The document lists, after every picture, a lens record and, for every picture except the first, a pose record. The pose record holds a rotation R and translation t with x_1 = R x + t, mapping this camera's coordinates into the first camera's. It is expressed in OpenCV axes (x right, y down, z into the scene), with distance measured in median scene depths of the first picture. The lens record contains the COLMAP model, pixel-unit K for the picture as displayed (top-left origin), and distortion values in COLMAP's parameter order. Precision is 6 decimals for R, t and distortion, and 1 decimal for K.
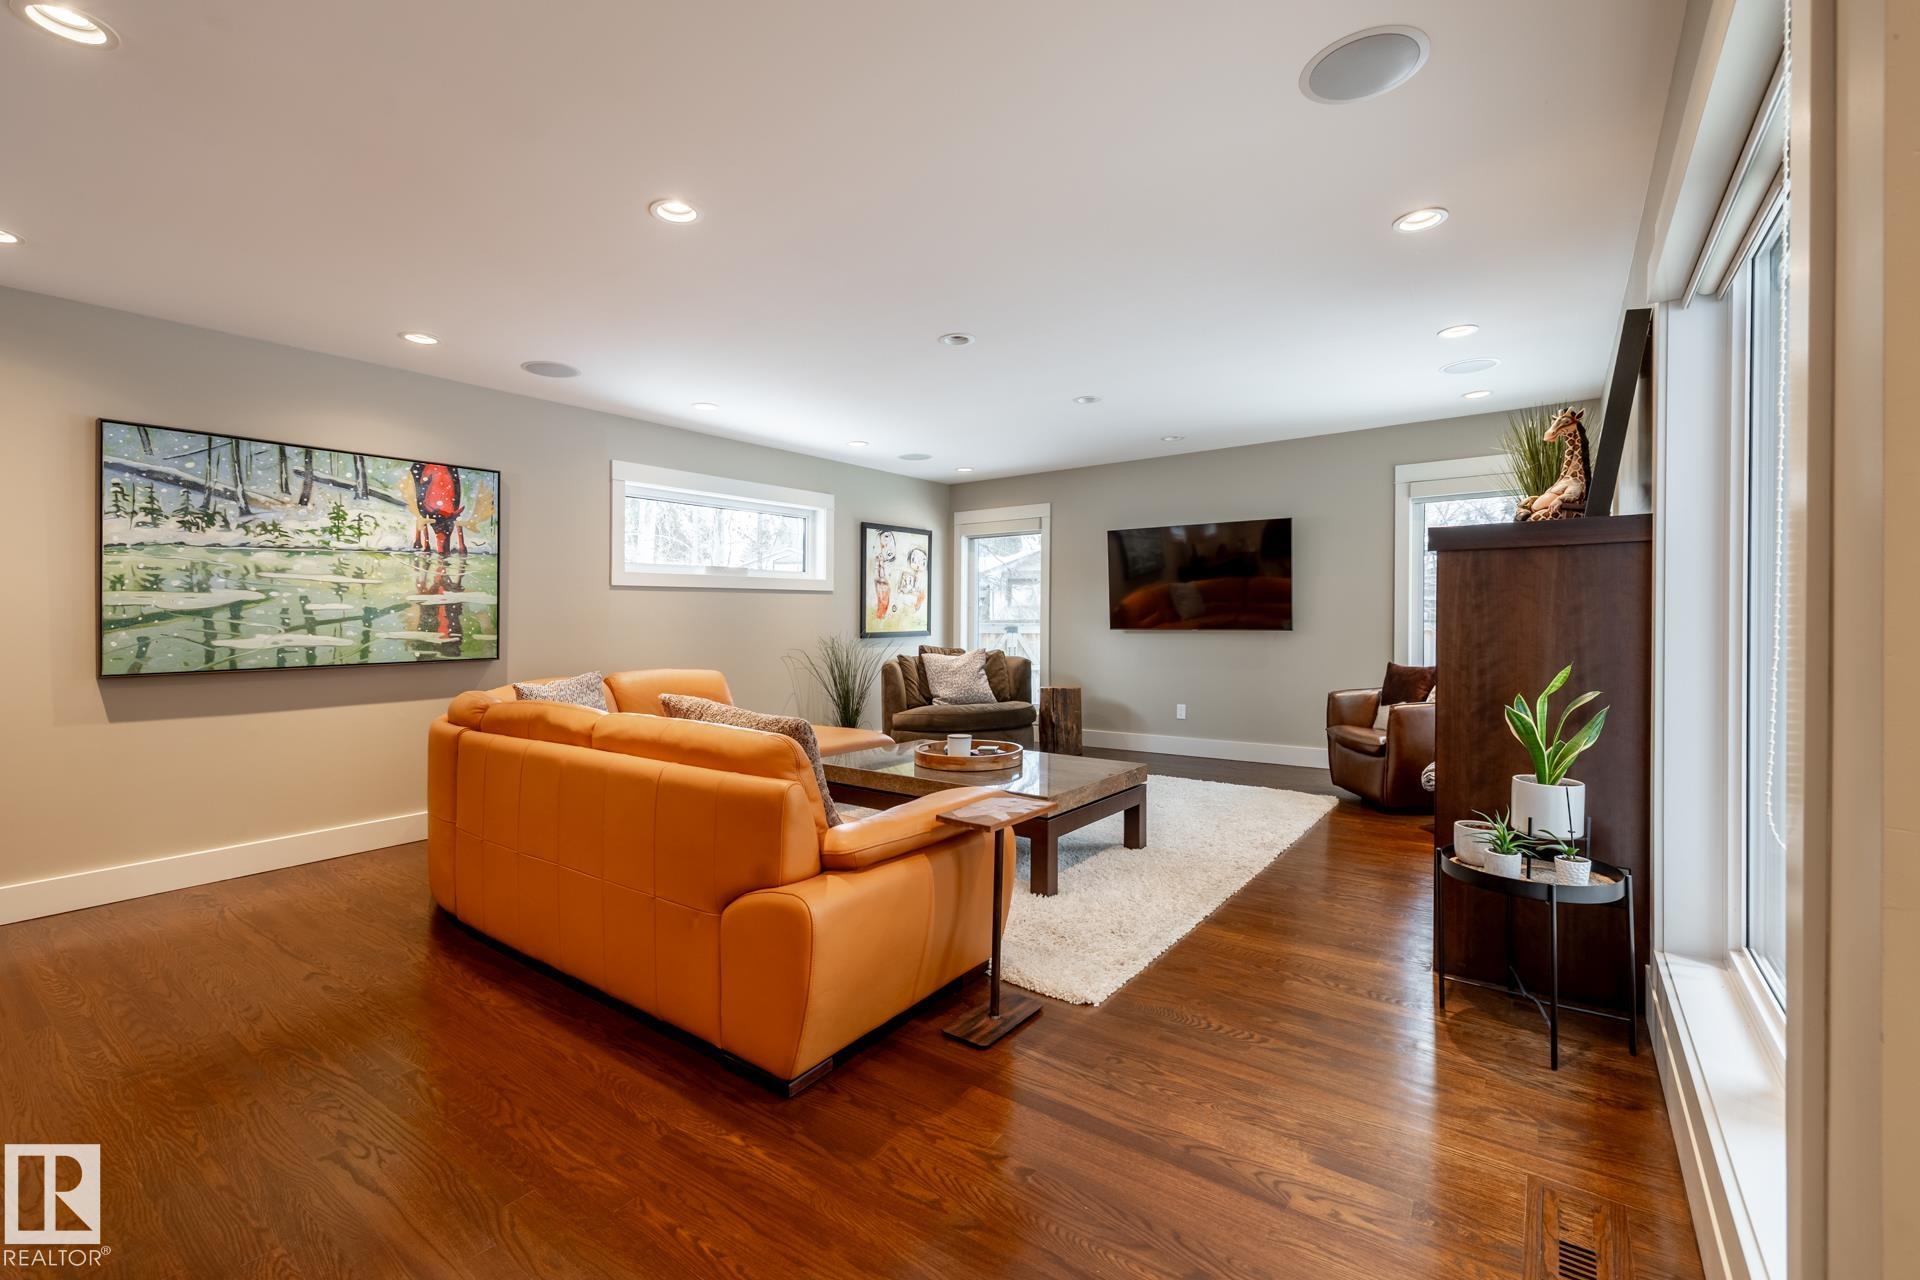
lens RADIAL K [[819.0, 0, 959.4], [0, 819.0, 627.4], [0, 0, 1]] dist [0.000667, -0.000718]
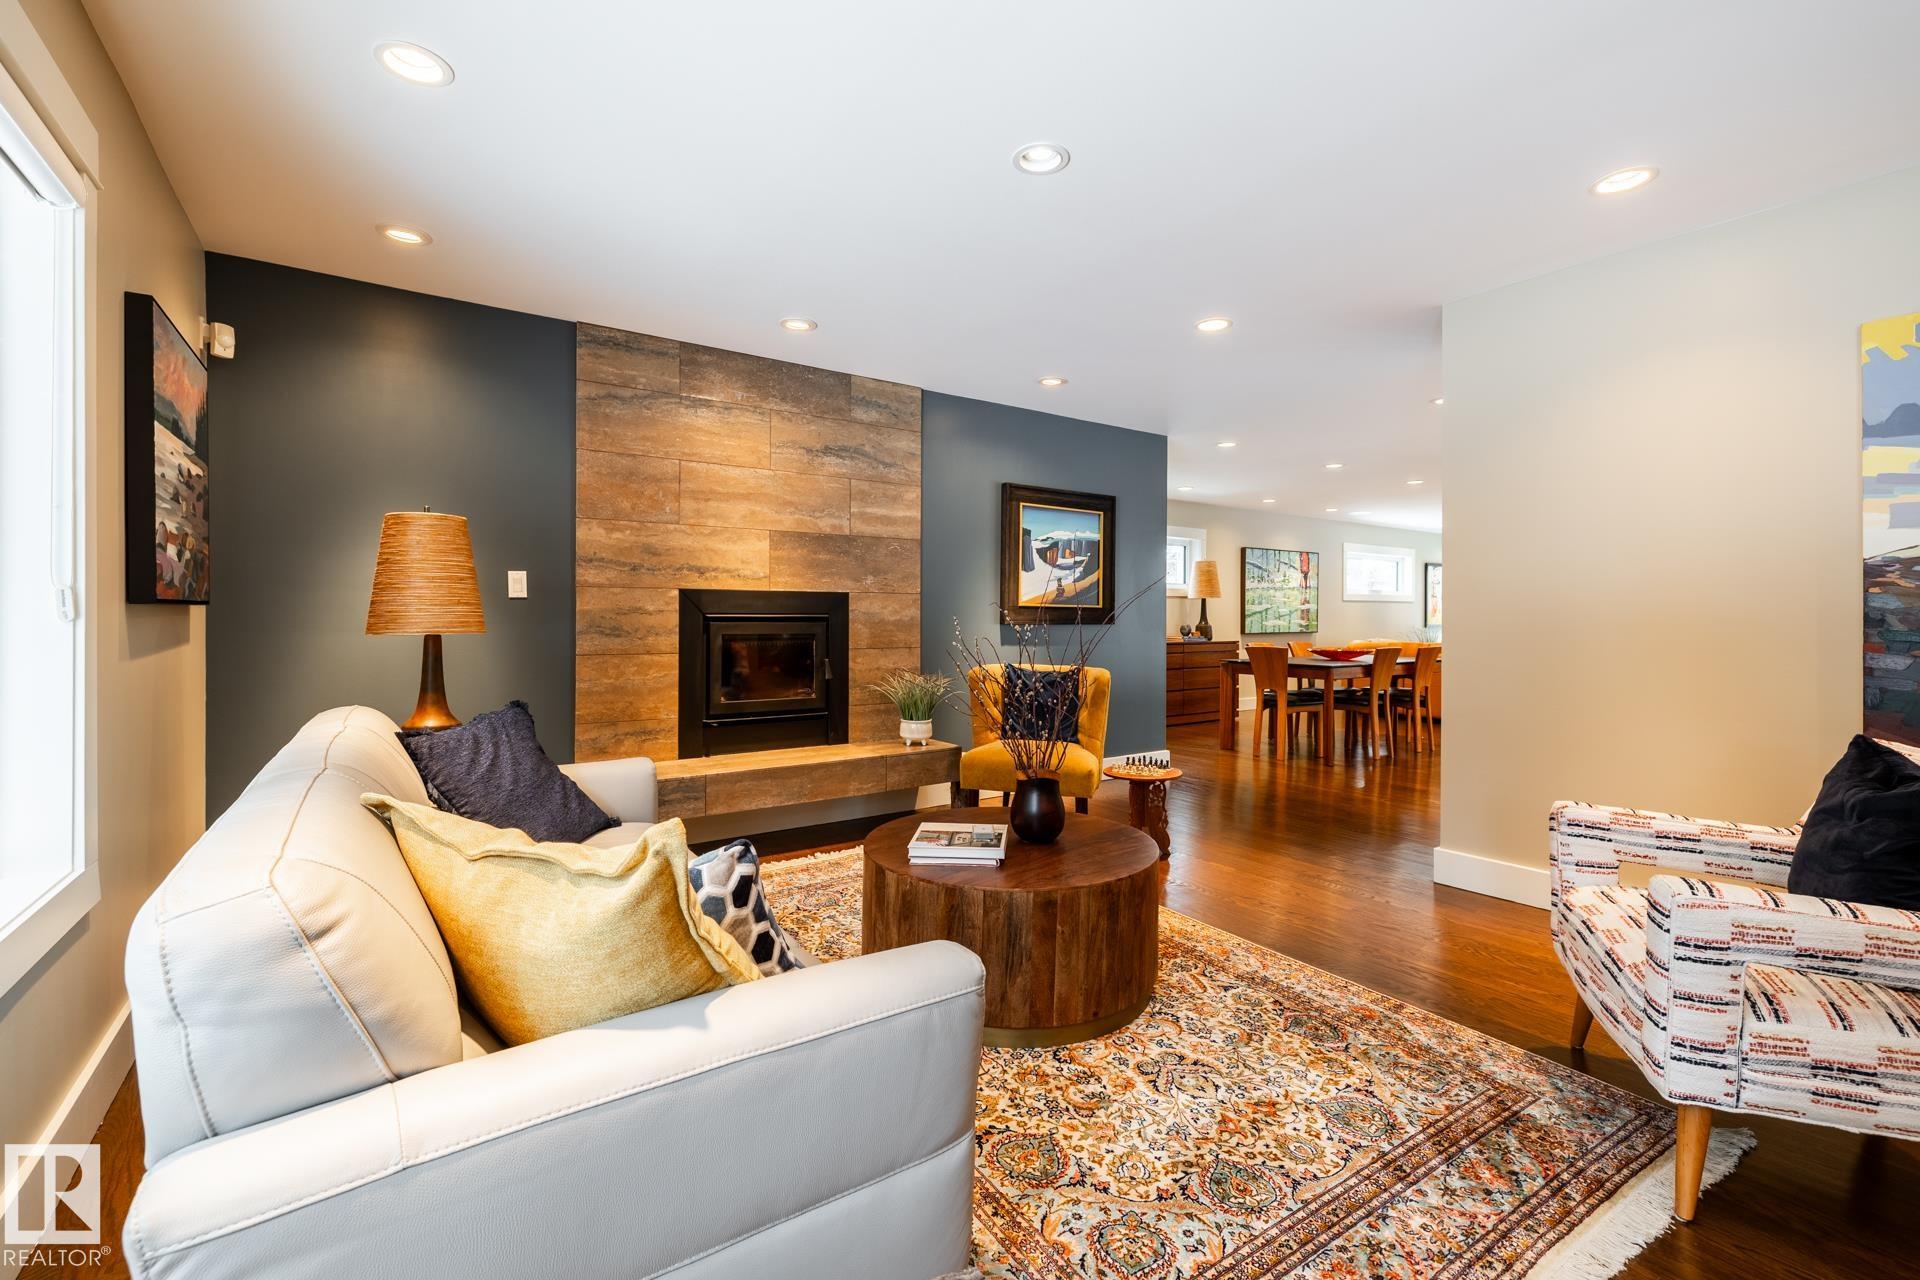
lens RADIAL K [[819.0, 0, 955.5], [0, 819.0, 632.7], [0, 0, 1]] dist [0.000667, -0.000718]
pose [[0.944577, 0.007149, -0.328212, -0.818552], [-0.006899, 0.999974, 0.001928, 0.045580], [0.328217, 0.000443, 0.944602, -1.675276]]
